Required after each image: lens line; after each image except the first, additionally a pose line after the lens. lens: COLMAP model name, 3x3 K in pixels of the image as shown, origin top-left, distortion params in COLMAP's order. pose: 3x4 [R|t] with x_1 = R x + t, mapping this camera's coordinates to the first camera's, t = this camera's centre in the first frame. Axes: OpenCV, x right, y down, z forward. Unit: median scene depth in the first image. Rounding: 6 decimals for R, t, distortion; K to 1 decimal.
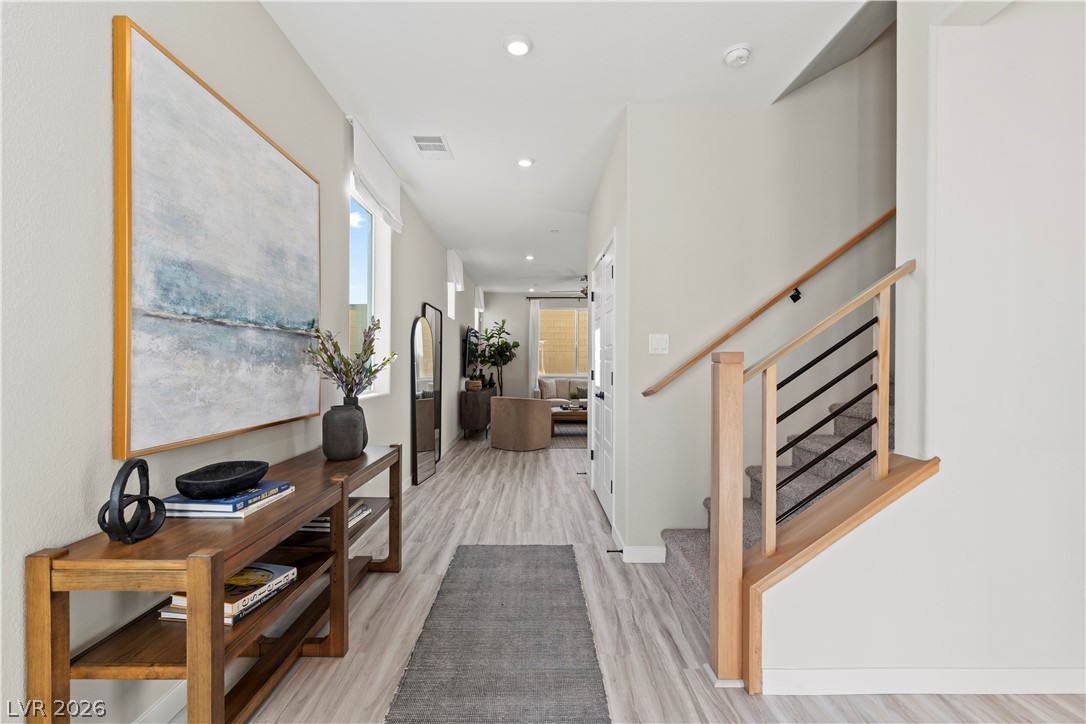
lens RADIAL K [[494.8, 0, 542.3], [0, 494.8, 366.1], [0, 0, 1]] dist [-0.001516, 0.000566]
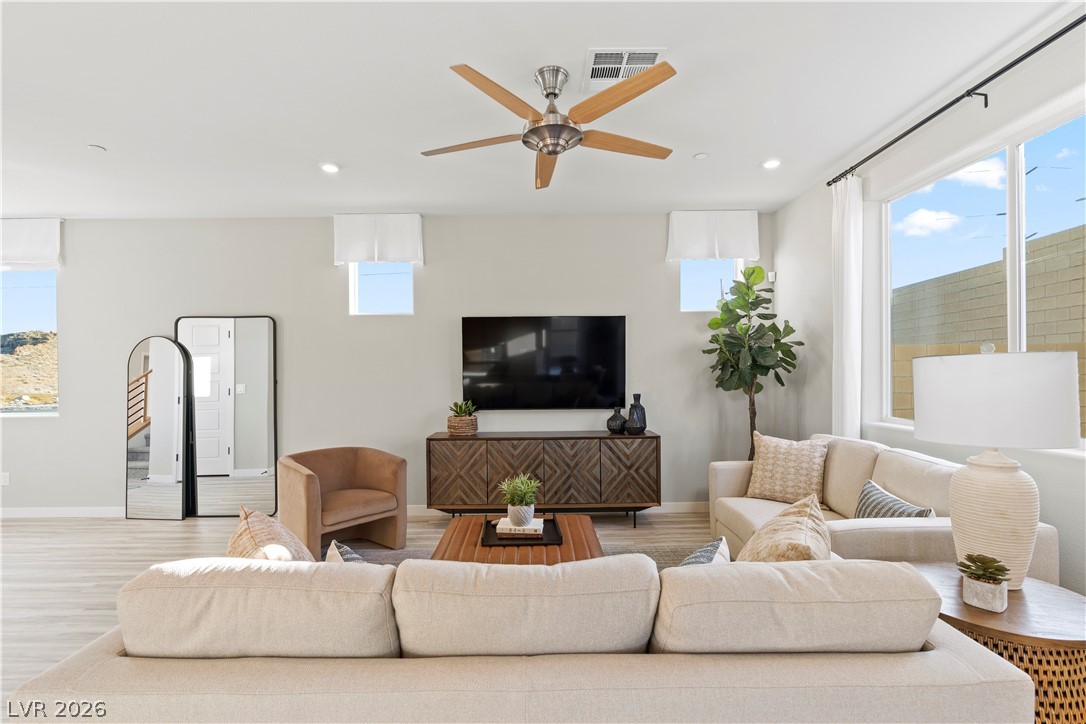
lens RADIAL K [[503.1, 0, 538.1], [0, 503.1, 375.6], [0, 0, 1]] dist [-0.000377, 0.000178]
pose [[-0.001255, 0.004058, -0.999991, 0.316840], [0.006073, 0.999973, 0.004050, -0.012637], [0.999981, -0.006067, -0.001280, 0.832845]]
